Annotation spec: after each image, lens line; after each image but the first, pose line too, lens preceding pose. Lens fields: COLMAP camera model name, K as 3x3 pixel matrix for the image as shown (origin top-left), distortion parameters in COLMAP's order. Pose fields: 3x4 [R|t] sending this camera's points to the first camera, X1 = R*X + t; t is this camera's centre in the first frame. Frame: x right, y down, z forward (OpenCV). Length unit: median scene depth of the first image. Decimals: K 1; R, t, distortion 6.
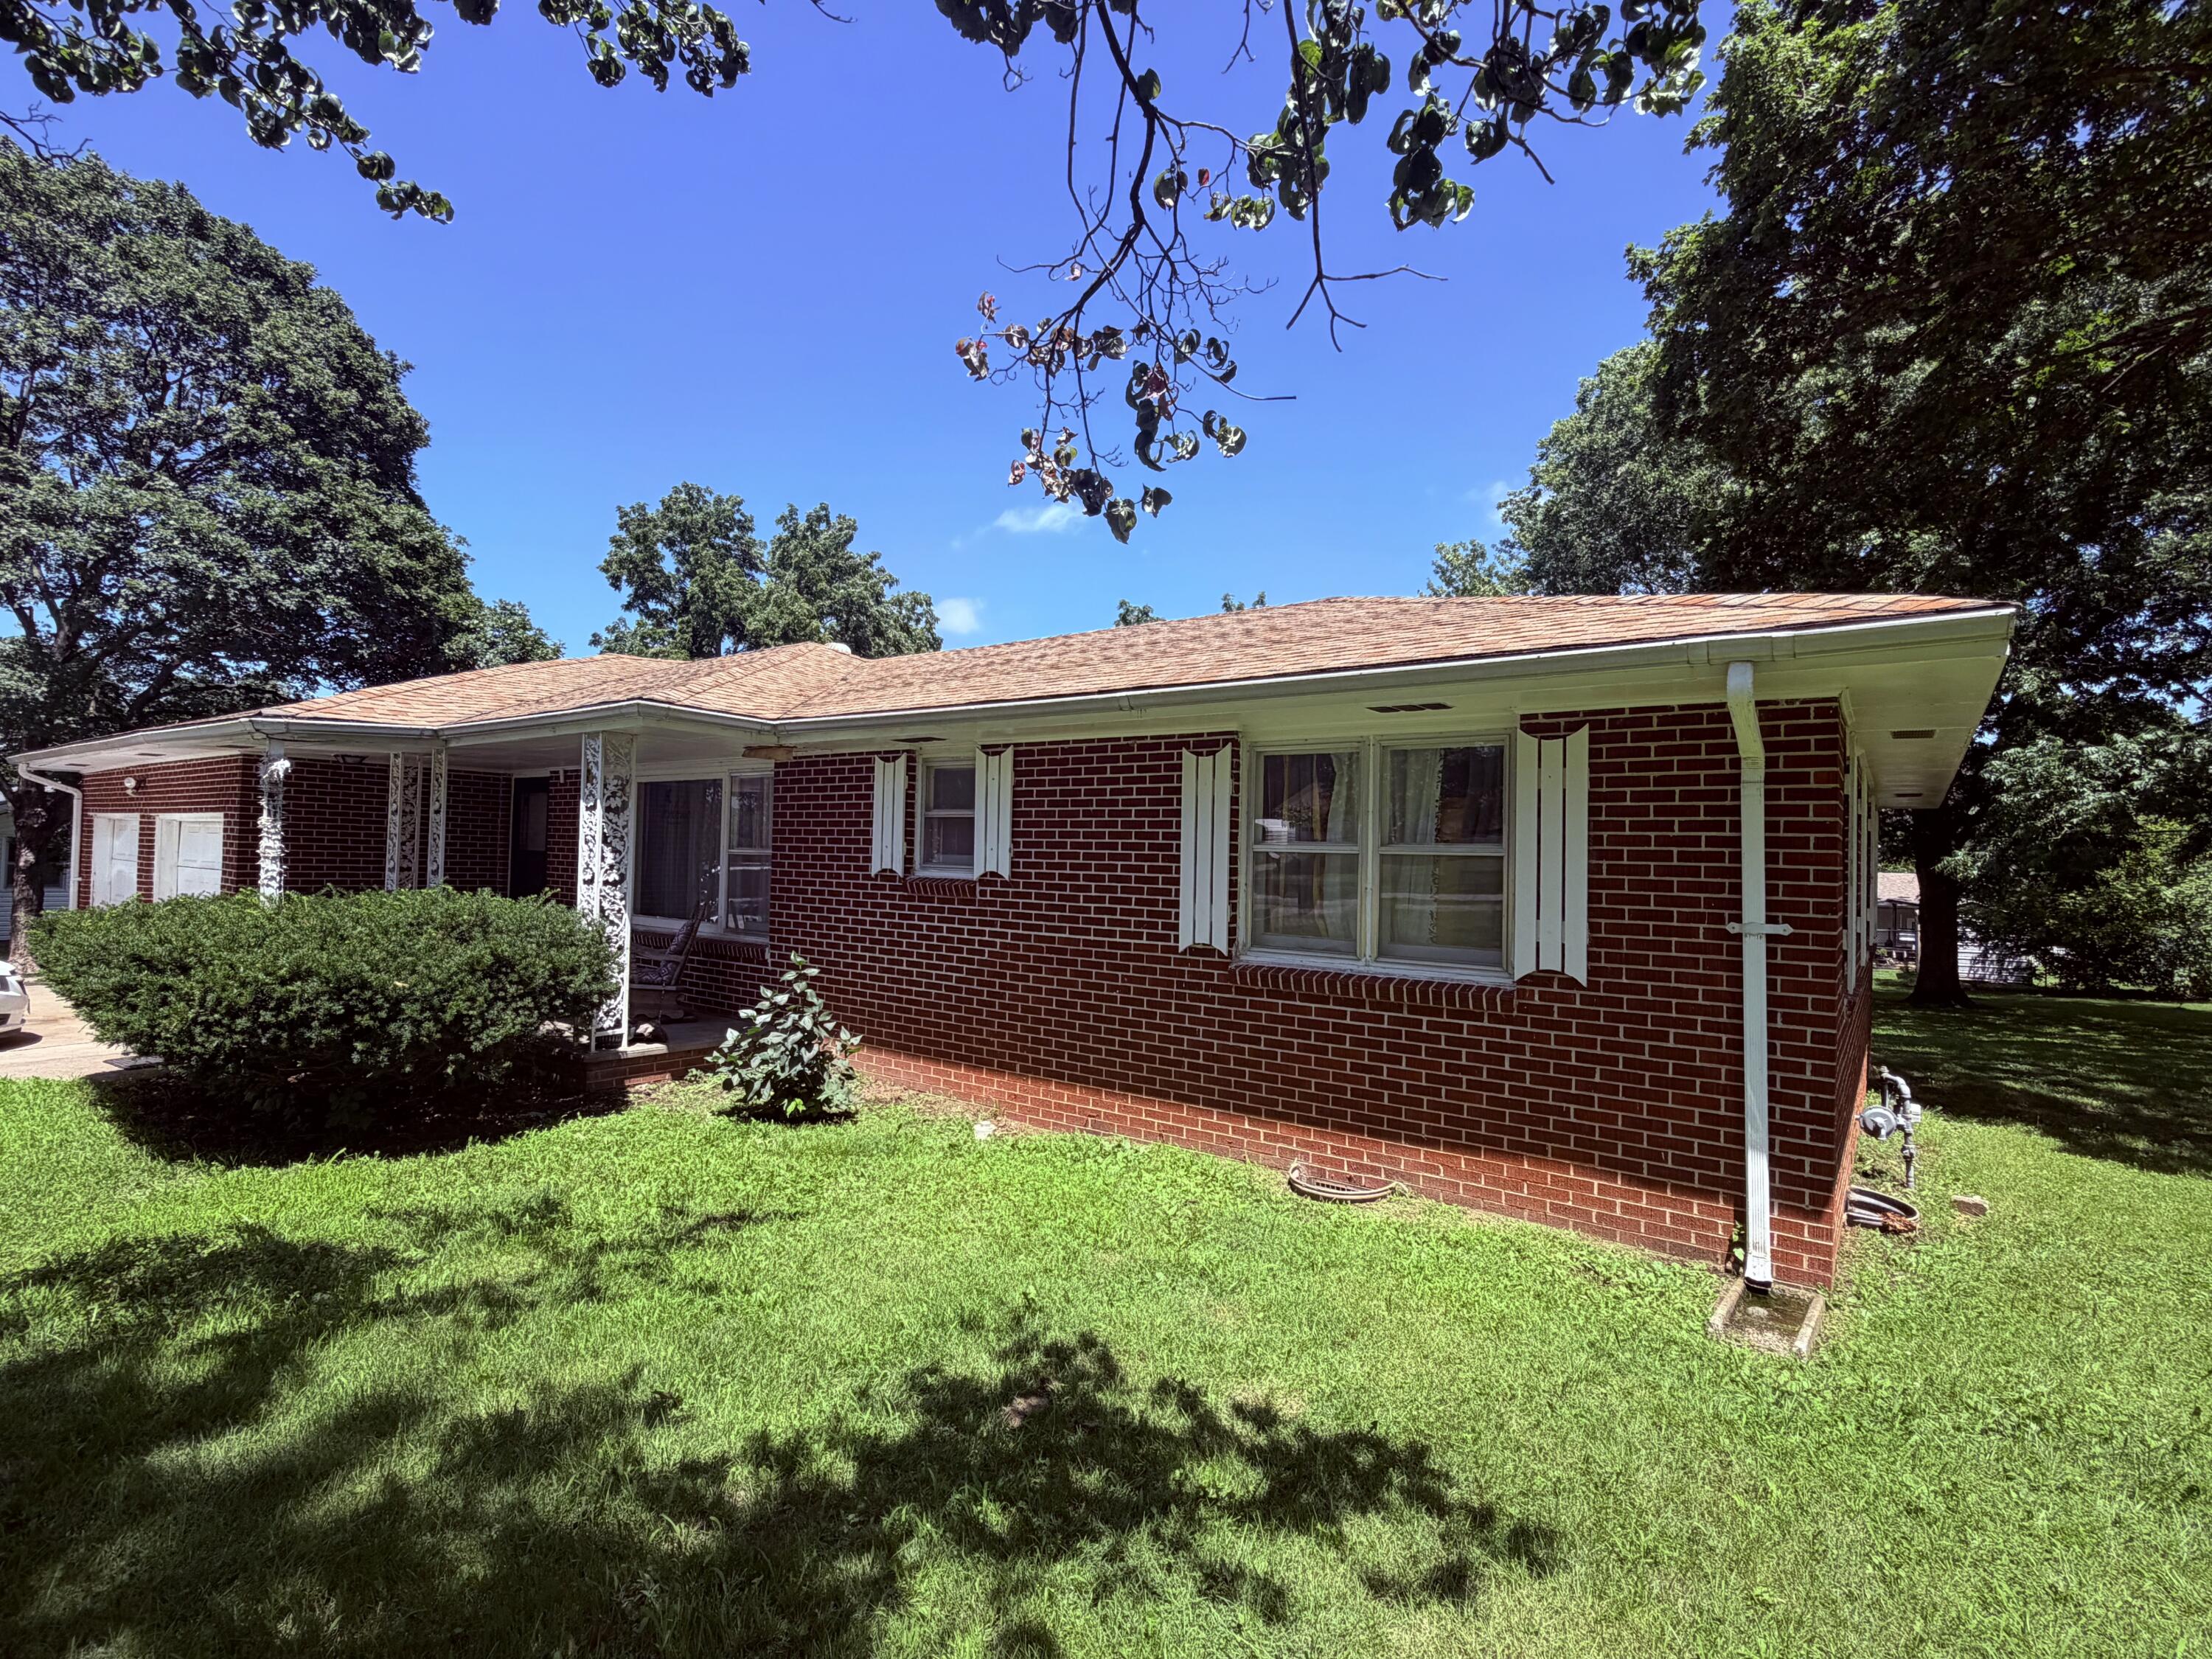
lens RADIAL K [[1064.7, 0, 1108.0], [0, 1064.7, 829.1], [0, 0, 1]] dist [0.001948, 0.000128]
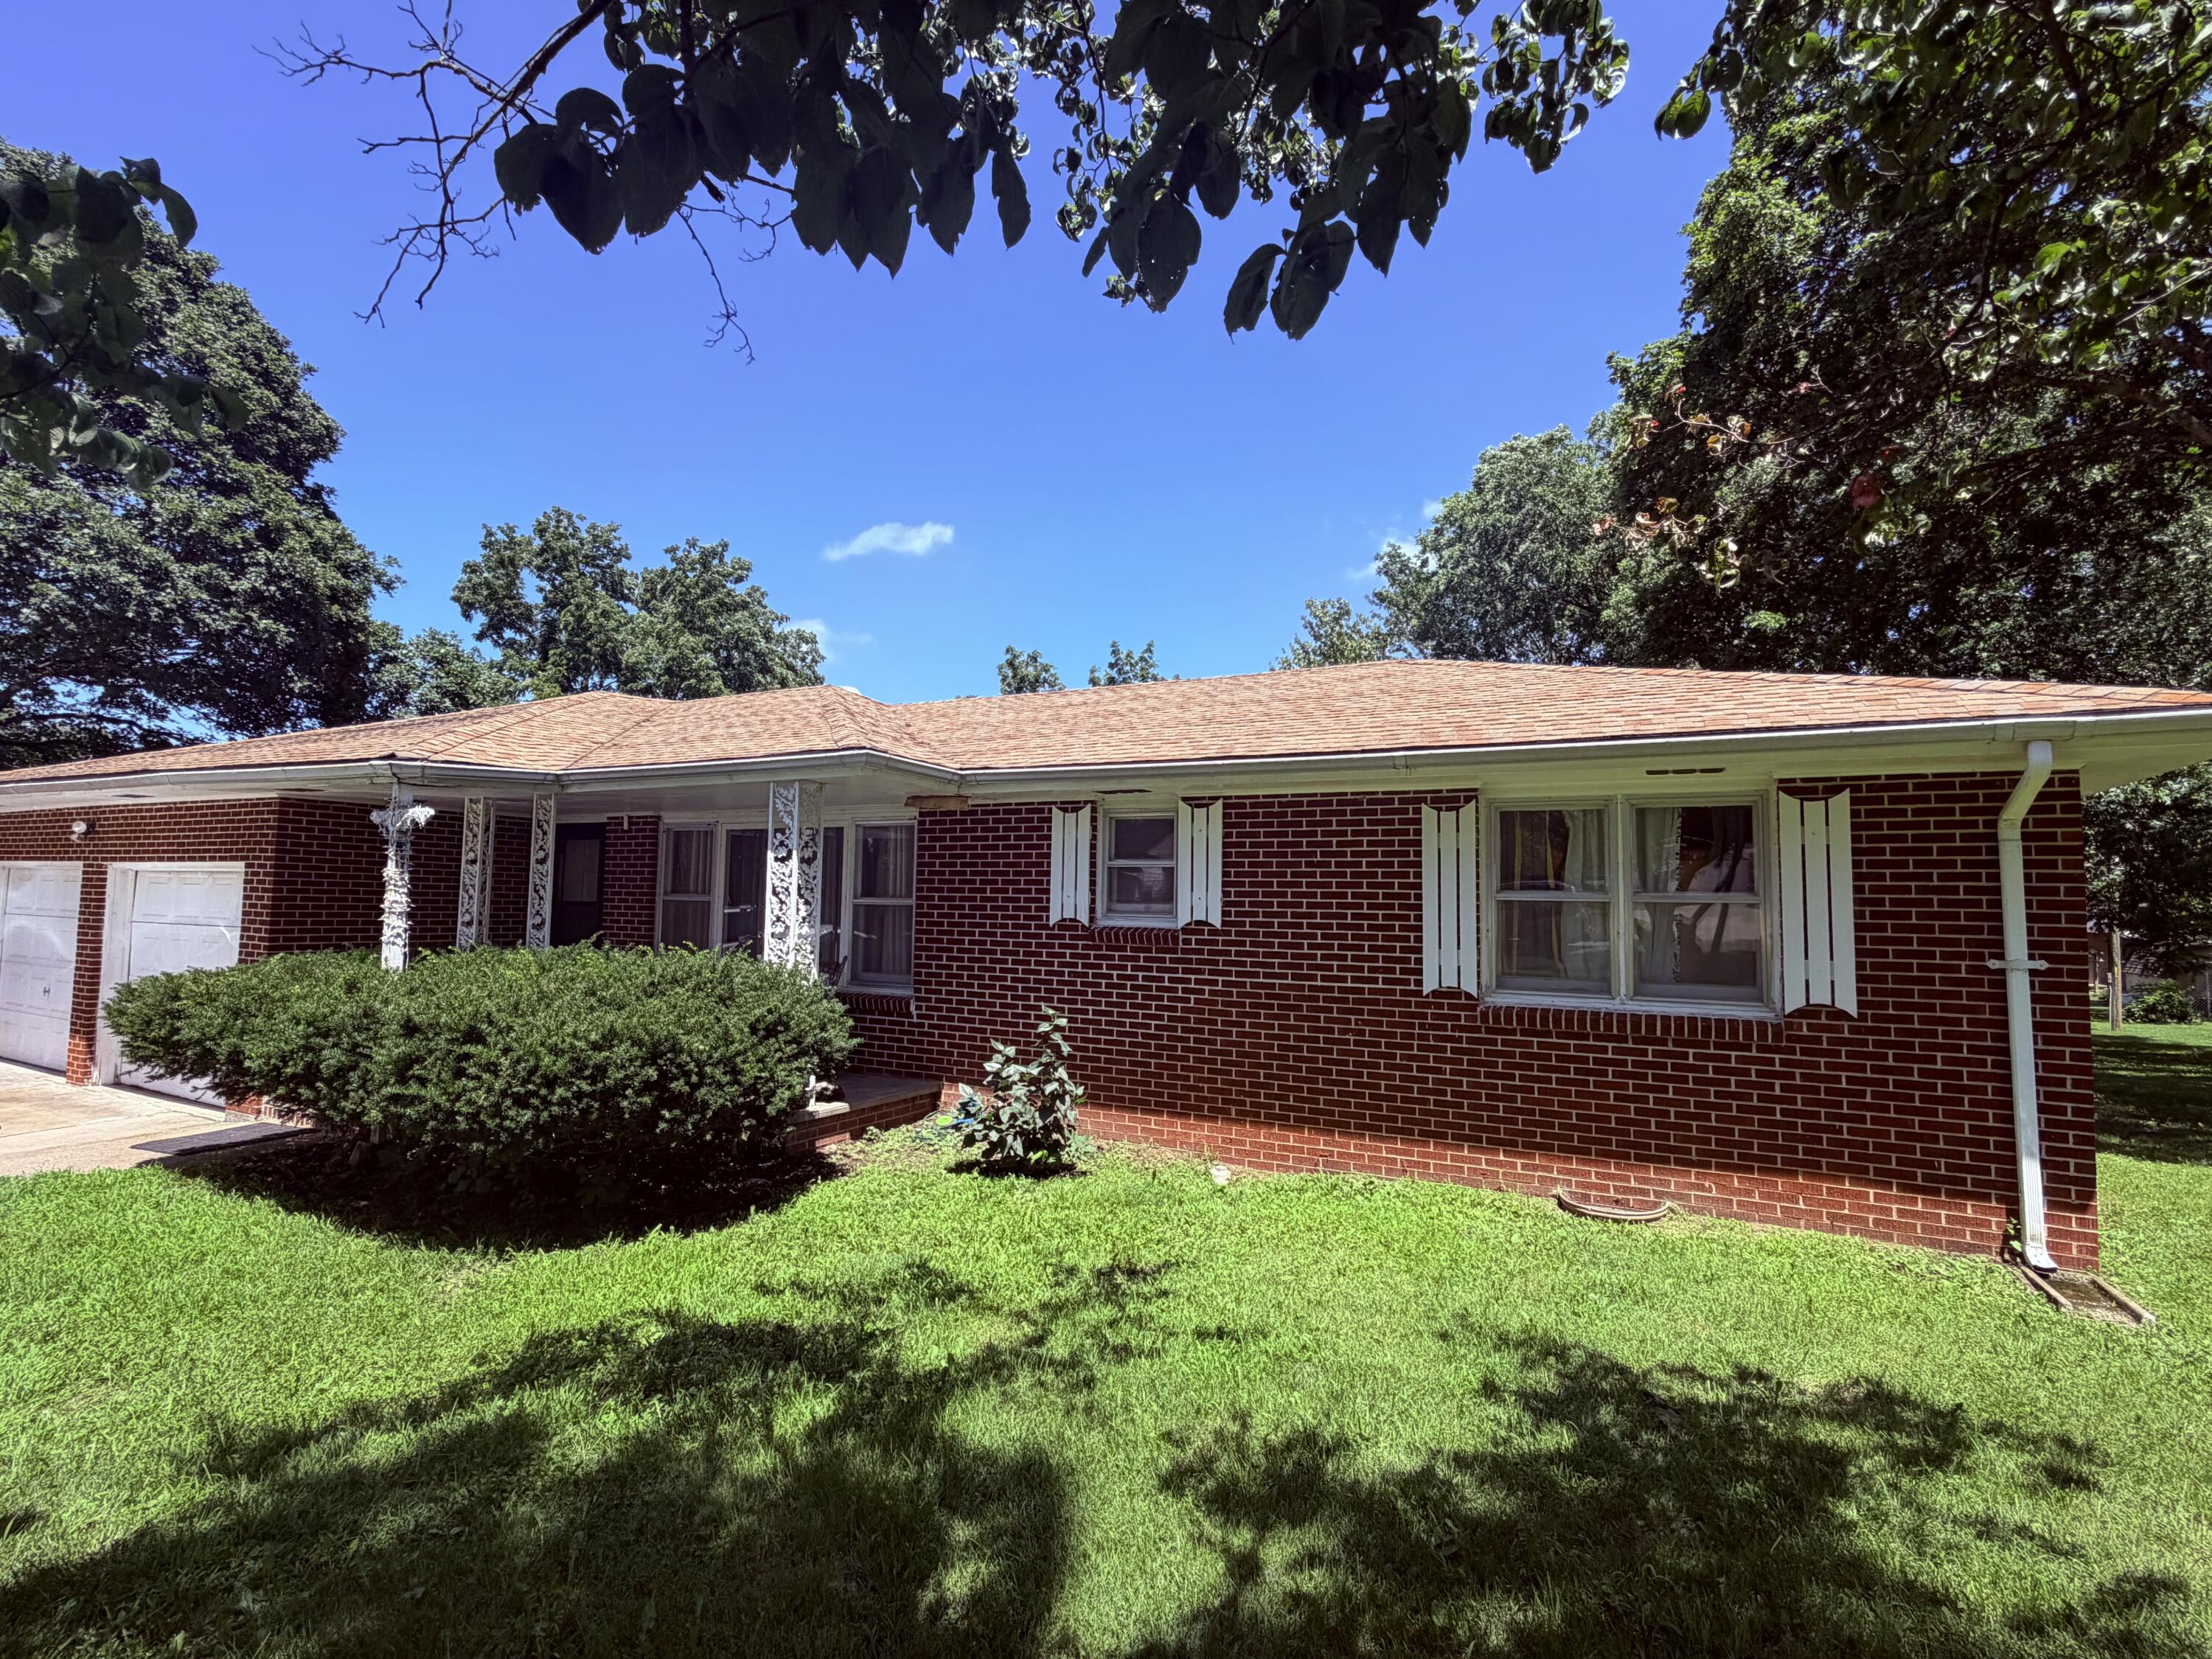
lens RADIAL K [[1064.7, 0, 1111.3], [0, 1064.7, 828.8], [0, 0, 1]] dist [0.001948, 0.000128]
pose [[0.986825, 0.003638, 0.161751, -0.345853], [0.002772, 0.999220, -0.039387, -0.007788], [-0.161768, 0.039316, 0.986045, -0.002903]]
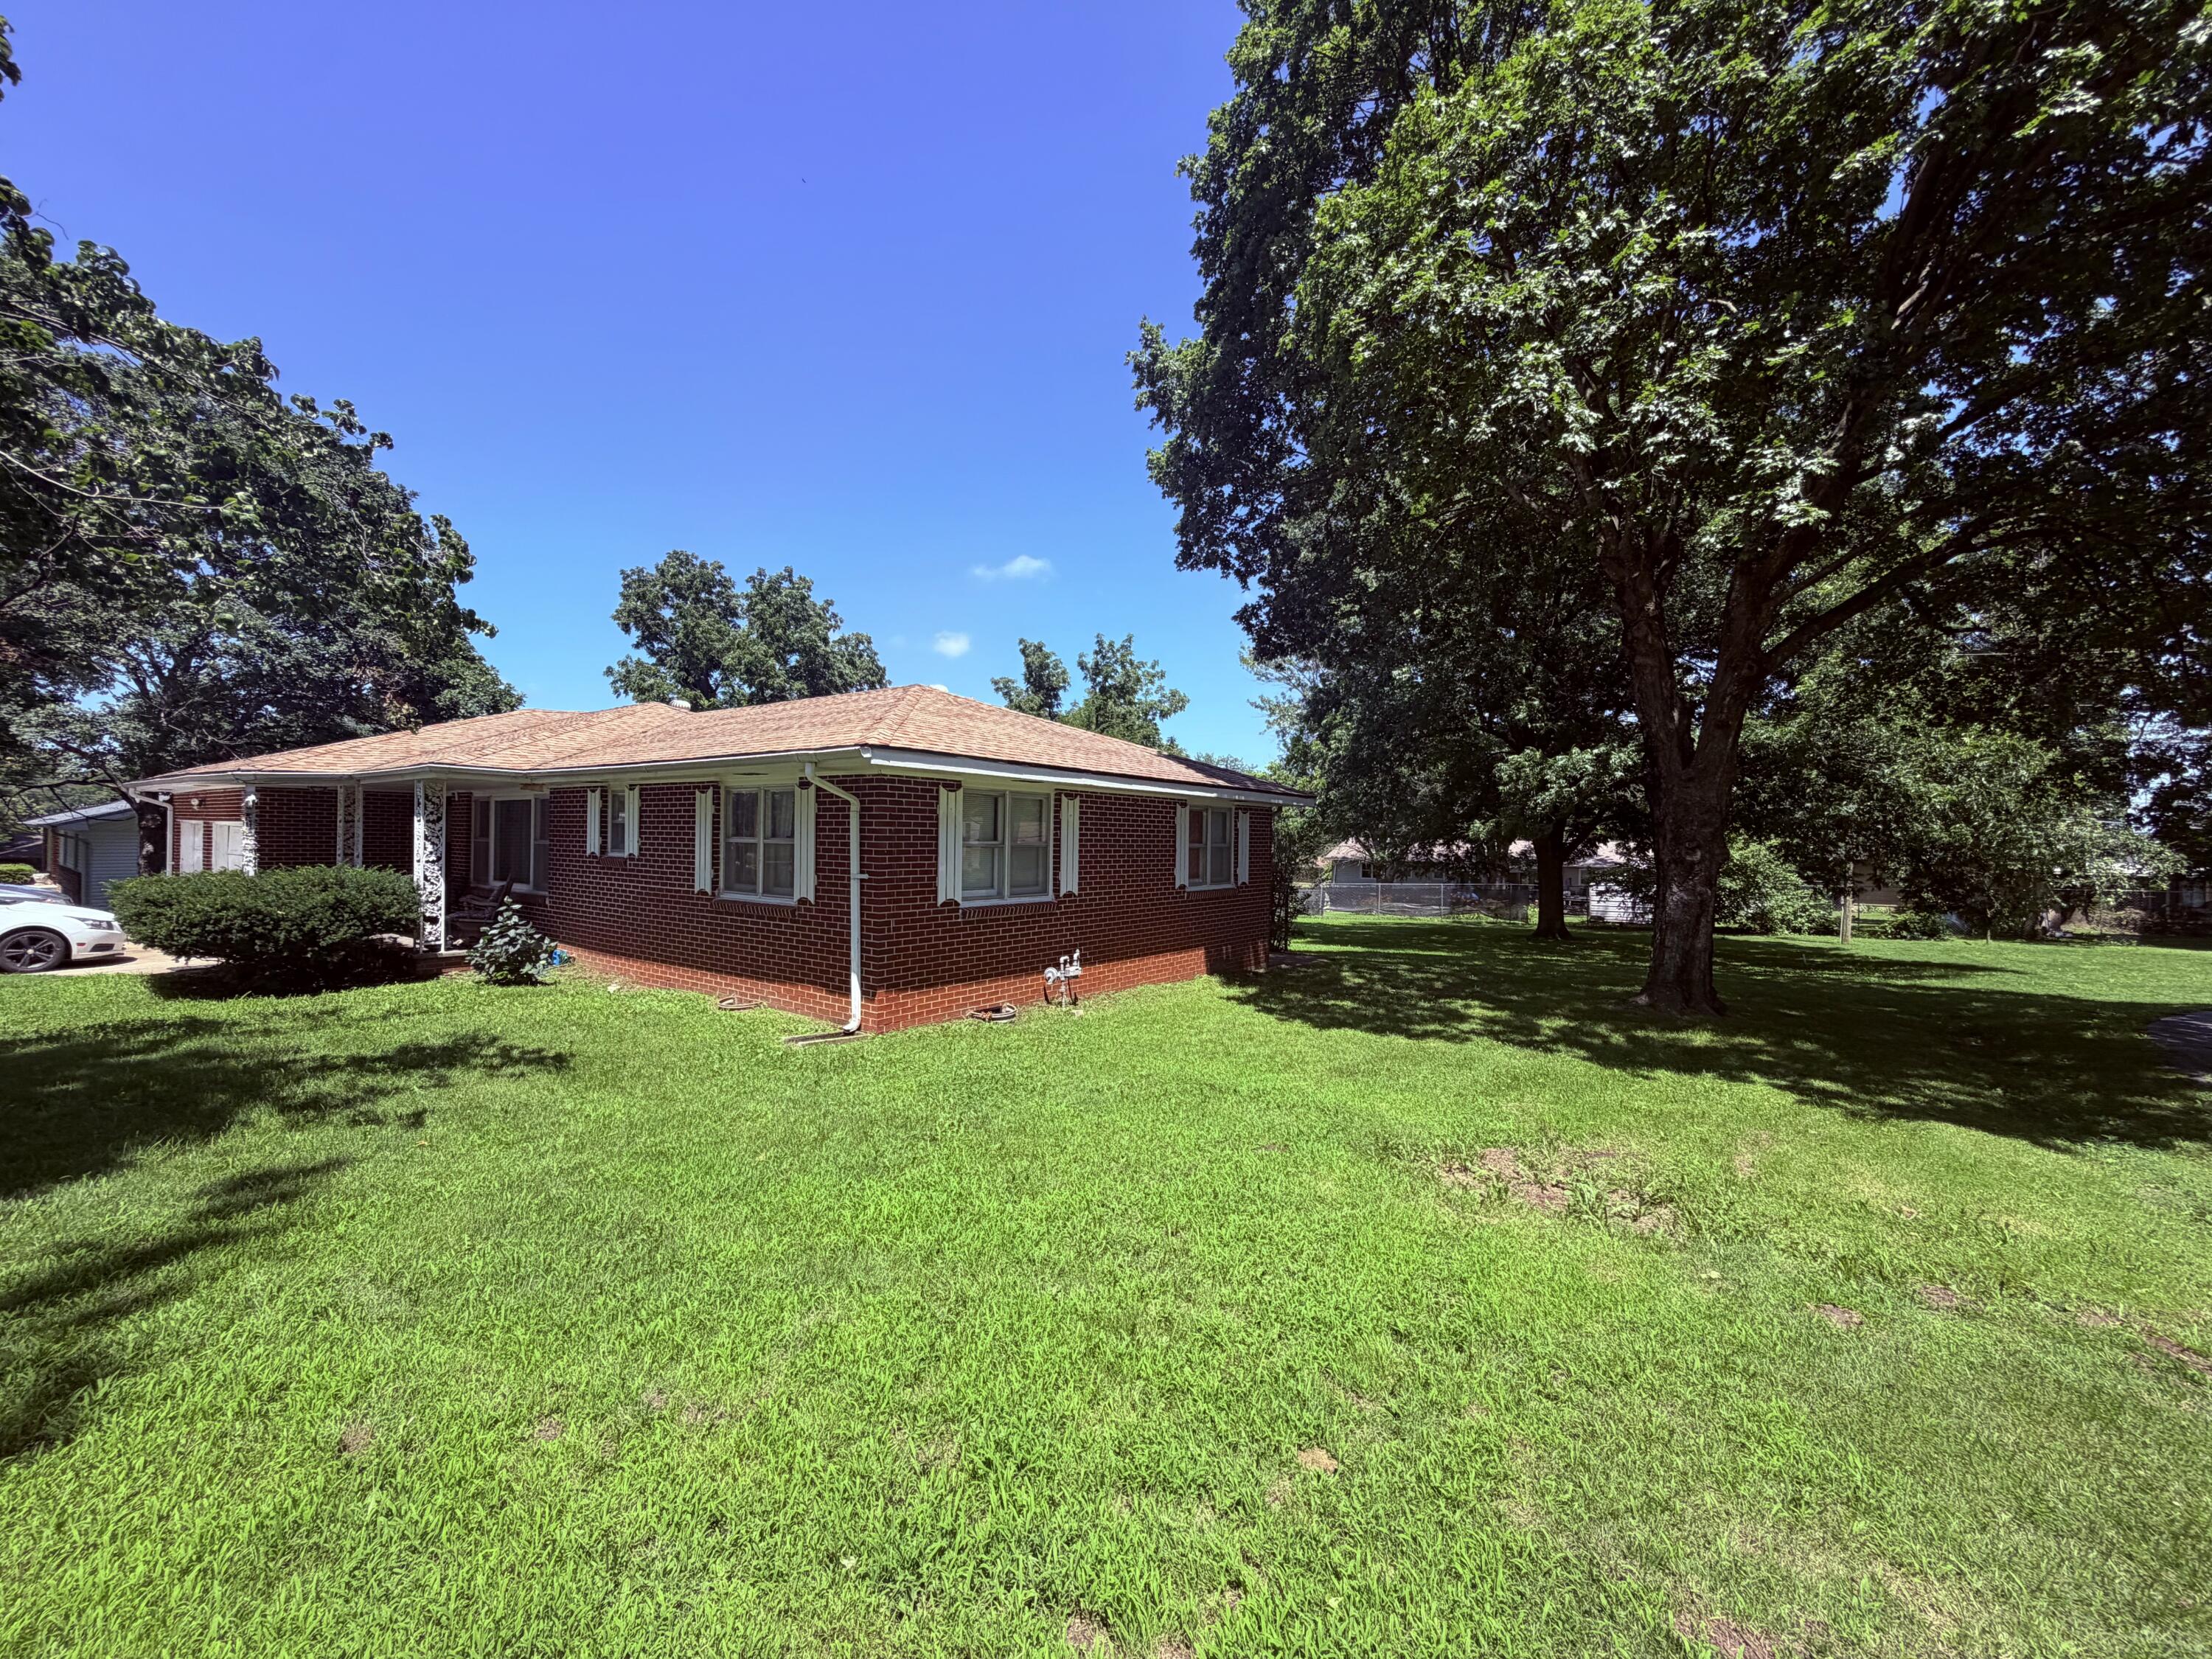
lens RADIAL K [[894.5, 0, 1115.5], [0, 894.5, 816.1], [0, 0, 1]] dist [0.000949, -0.000641]
pose [[0.999873, -0.010819, 0.011660, 0.689222], [0.010750, 0.999924, 0.005987, -0.023830], [-0.011724, -0.005861, 0.999914, -0.548921]]
